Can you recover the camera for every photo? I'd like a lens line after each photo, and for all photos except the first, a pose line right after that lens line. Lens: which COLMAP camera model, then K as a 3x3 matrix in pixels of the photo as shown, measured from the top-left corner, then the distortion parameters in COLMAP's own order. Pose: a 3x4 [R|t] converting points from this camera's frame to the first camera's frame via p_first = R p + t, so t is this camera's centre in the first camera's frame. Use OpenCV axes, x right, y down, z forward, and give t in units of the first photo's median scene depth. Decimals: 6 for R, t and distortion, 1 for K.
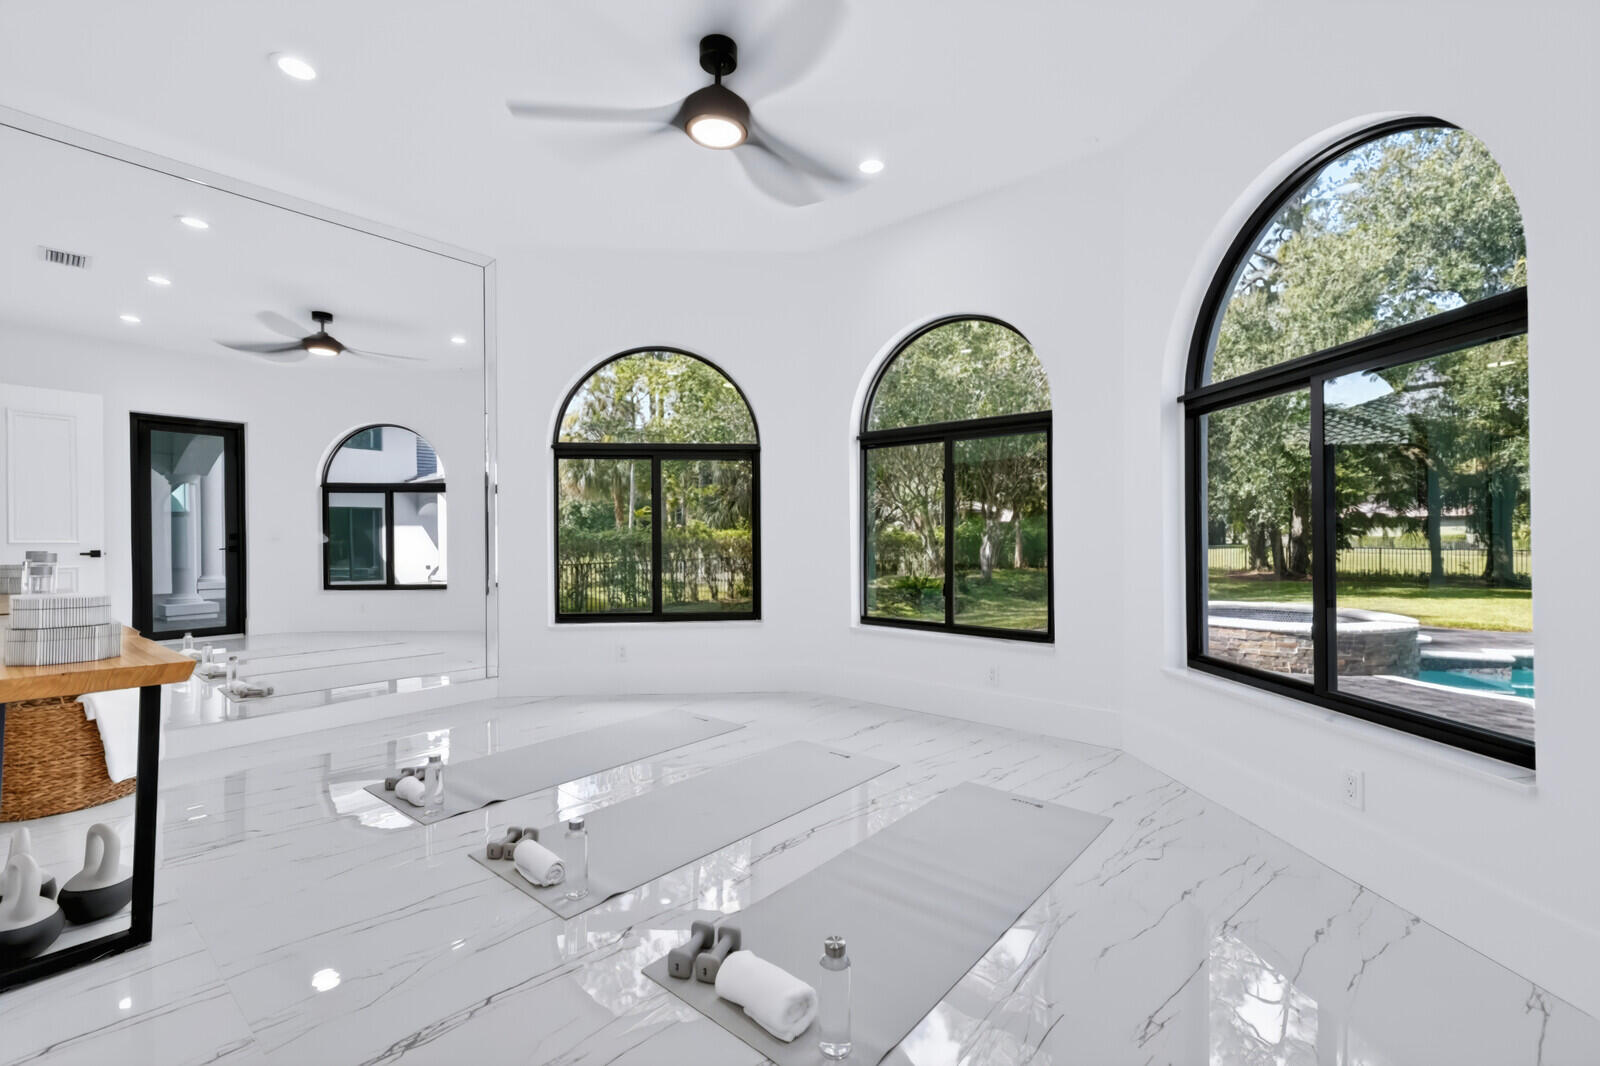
lens RADIAL K [[696.8, 0, 799.3], [0, 696.8, 533.4], [0, 0, 1]] dist [-0.009521, 0.001964]
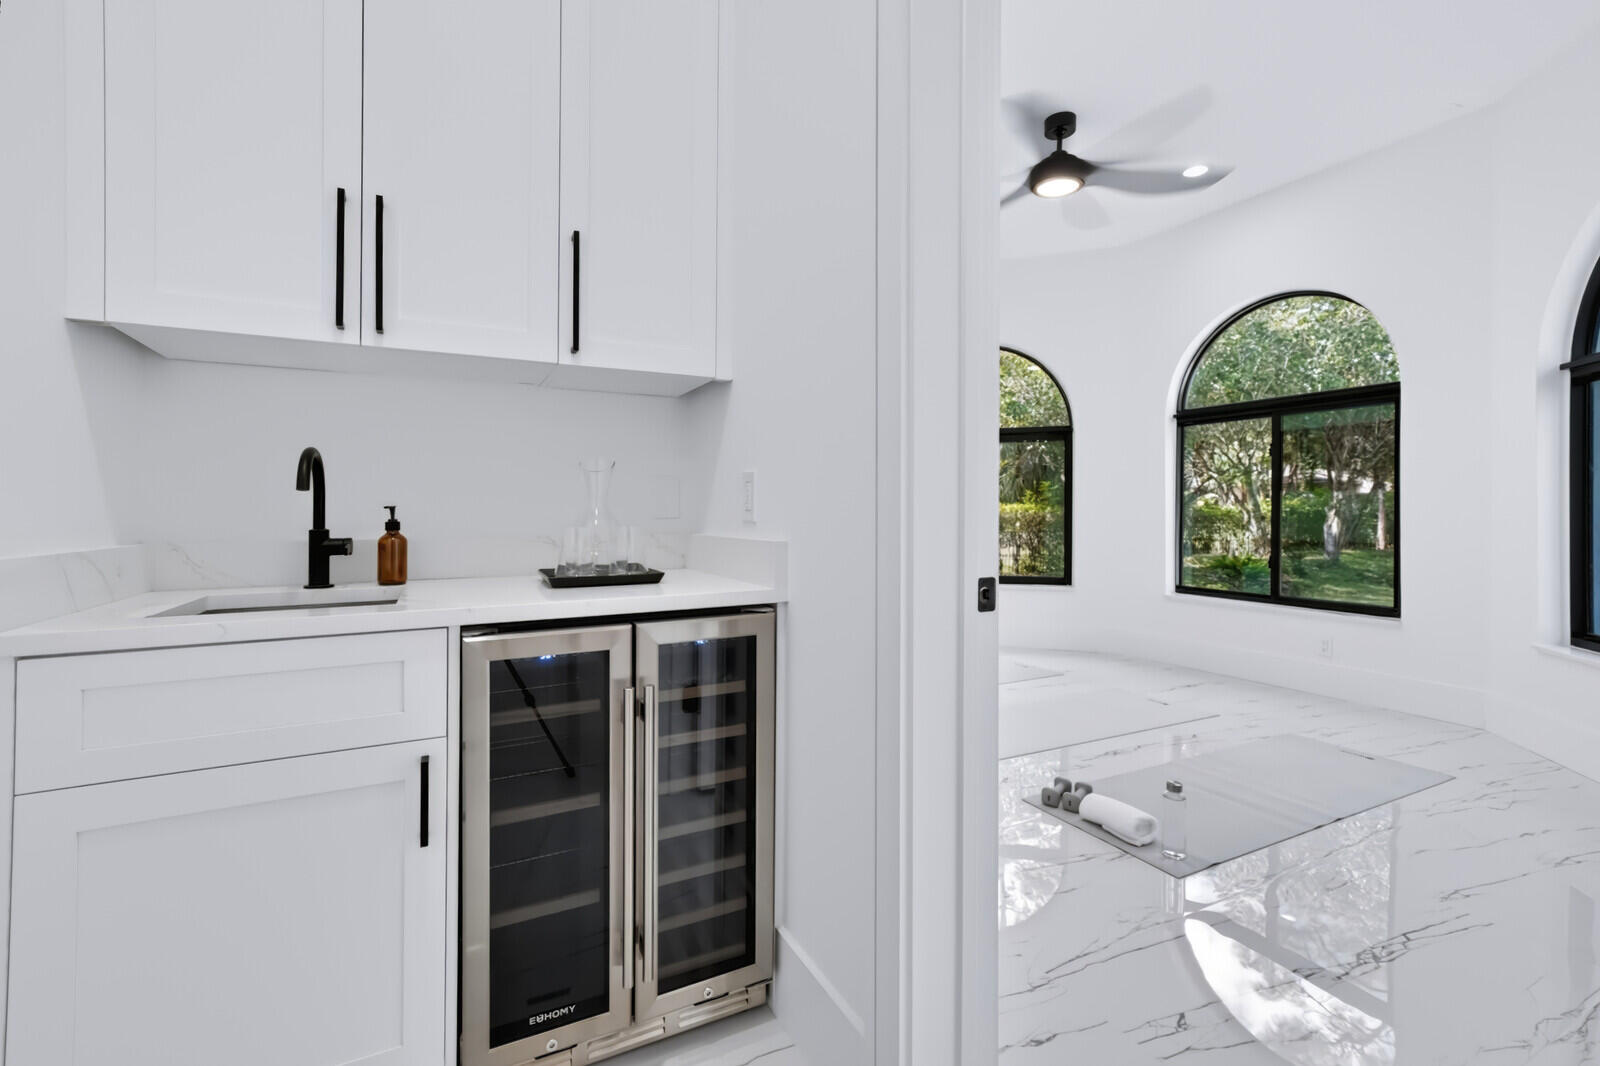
lens RADIAL K [[696.8, 0, 780.6], [0, 696.8, 525.3], [0, 0, 1]] dist [-0.009521, 0.001964]
pose [[0.915710, 0.007704, -0.401766, -0.025242], [0.002211, 0.999704, 0.024209, 0.000588], [0.401833, -0.023057, 0.915422, -0.134646]]
